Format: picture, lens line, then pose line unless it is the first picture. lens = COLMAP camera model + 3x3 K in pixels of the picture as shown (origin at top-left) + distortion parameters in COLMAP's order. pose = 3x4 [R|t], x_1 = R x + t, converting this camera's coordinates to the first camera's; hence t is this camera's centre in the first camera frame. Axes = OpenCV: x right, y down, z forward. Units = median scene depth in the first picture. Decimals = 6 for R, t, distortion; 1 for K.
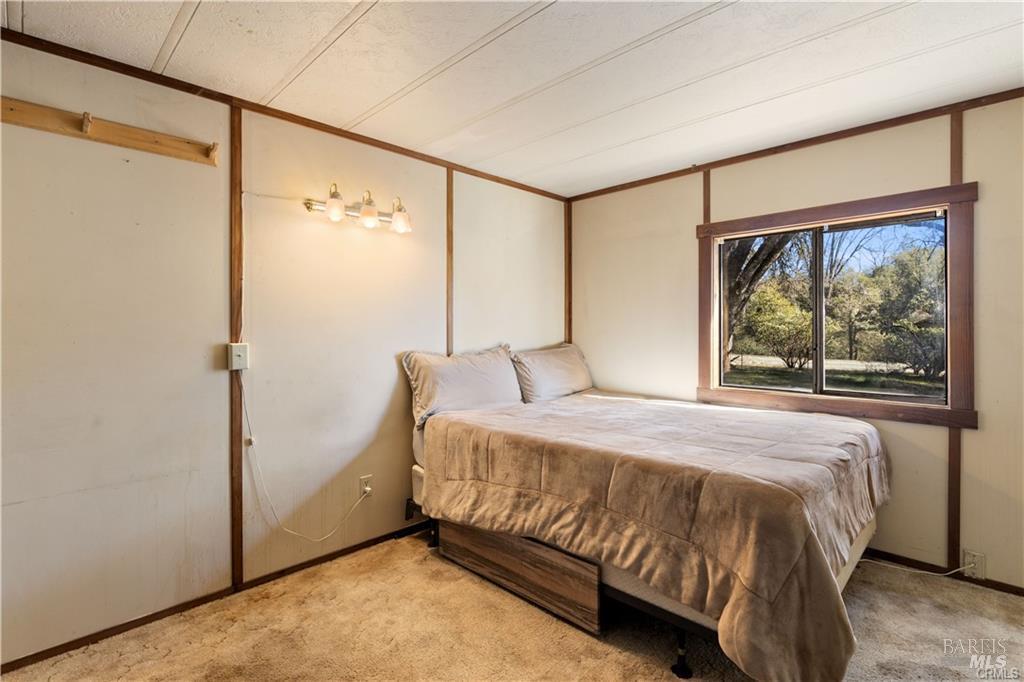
lens RADIAL K [[481.1, 0, 514.2], [0, 481.1, 333.7], [0, 0, 1]] dist [-0.000498, -0.000332]
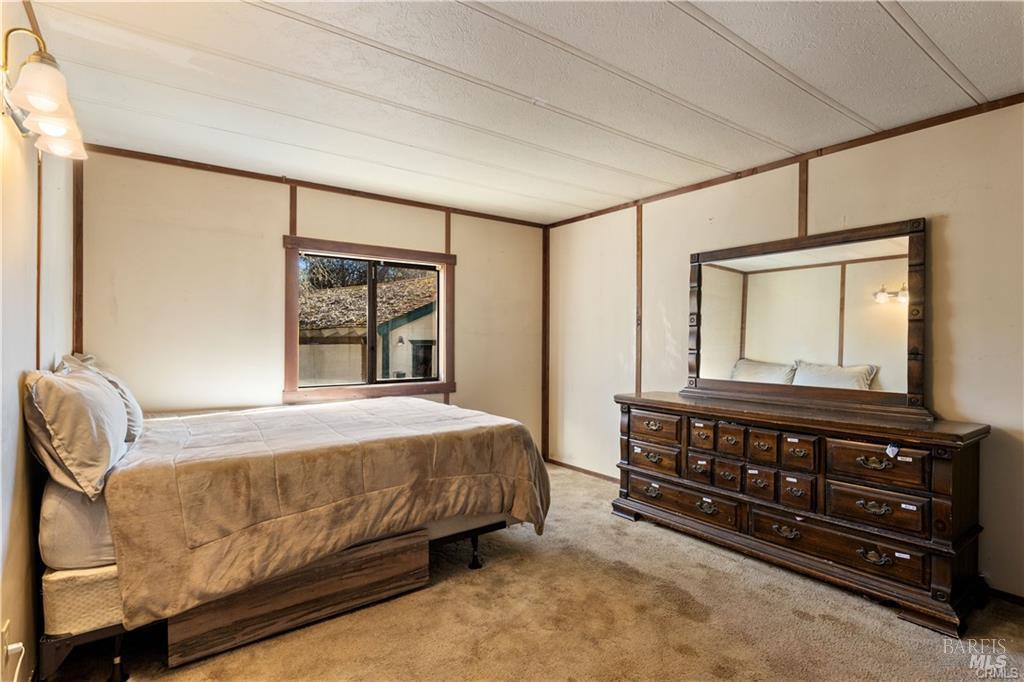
lens RADIAL K [[507.2, 0, 515.6], [0, 507.2, 343.1], [0, 0, 1]] dist [-0.000293, -0.000398]
pose [[0.160933, -0.006079, 0.986947, -0.889149], [0.001626, 0.999981, 0.005895, 0.003341], [-0.986964, 0.000656, 0.160940, 0.476434]]
